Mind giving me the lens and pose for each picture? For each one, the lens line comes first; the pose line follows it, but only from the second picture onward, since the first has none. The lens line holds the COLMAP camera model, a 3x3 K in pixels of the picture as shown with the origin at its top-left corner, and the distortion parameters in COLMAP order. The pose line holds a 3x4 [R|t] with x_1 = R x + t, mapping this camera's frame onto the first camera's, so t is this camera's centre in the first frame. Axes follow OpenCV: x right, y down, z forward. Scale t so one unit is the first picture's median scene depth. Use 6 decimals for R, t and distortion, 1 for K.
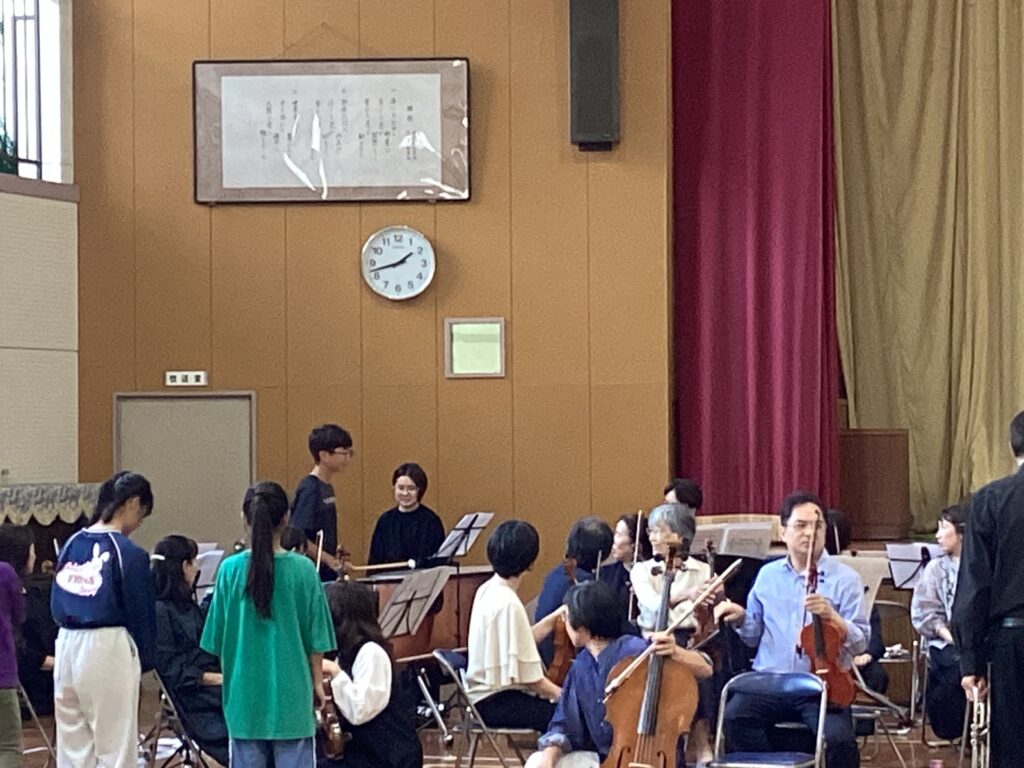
lens RADIAL K [[3195.1, 0, 510.6], [0, 3195.1, 385.8], [0, 0, 1]] dist [-0.140984, 0.000000]
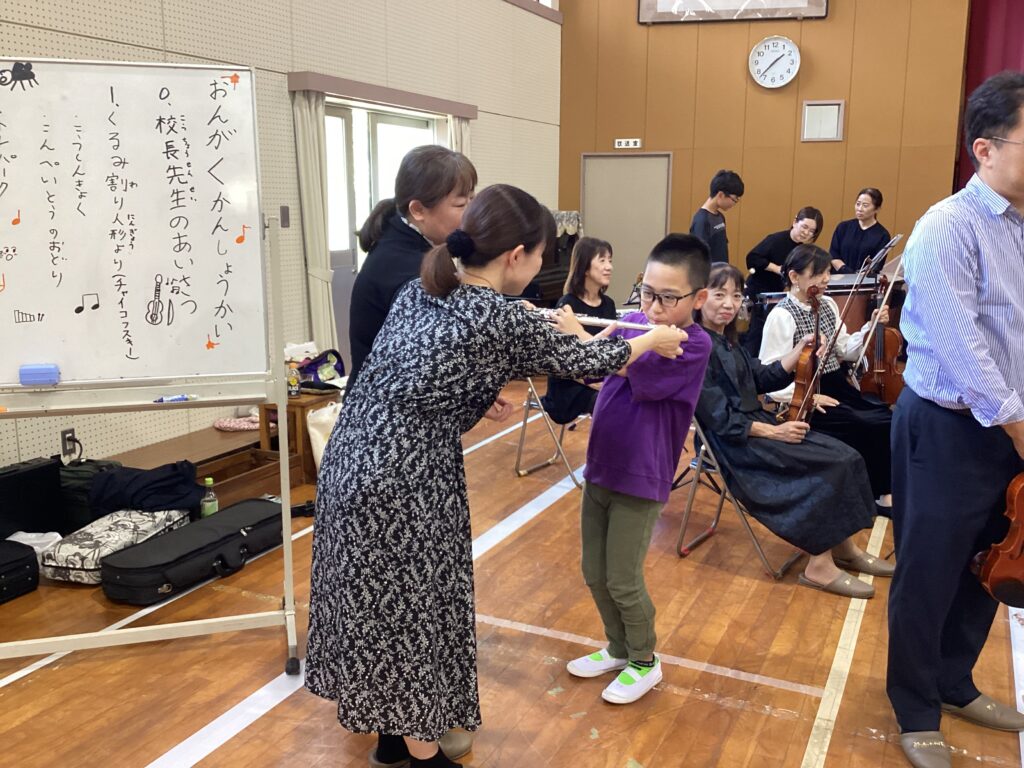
lens RADIAL K [[897.3, 0, 518.1], [0, 897.3, 389.8], [0, 0, 1]] dist [0.046989, -0.065721]
pose [[0.989067, 0.037820, -0.142536, -0.087655], [-0.006657, 0.977020, 0.213044, 0.022275], [0.147318, -0.209766, 0.966590, 0.538218]]
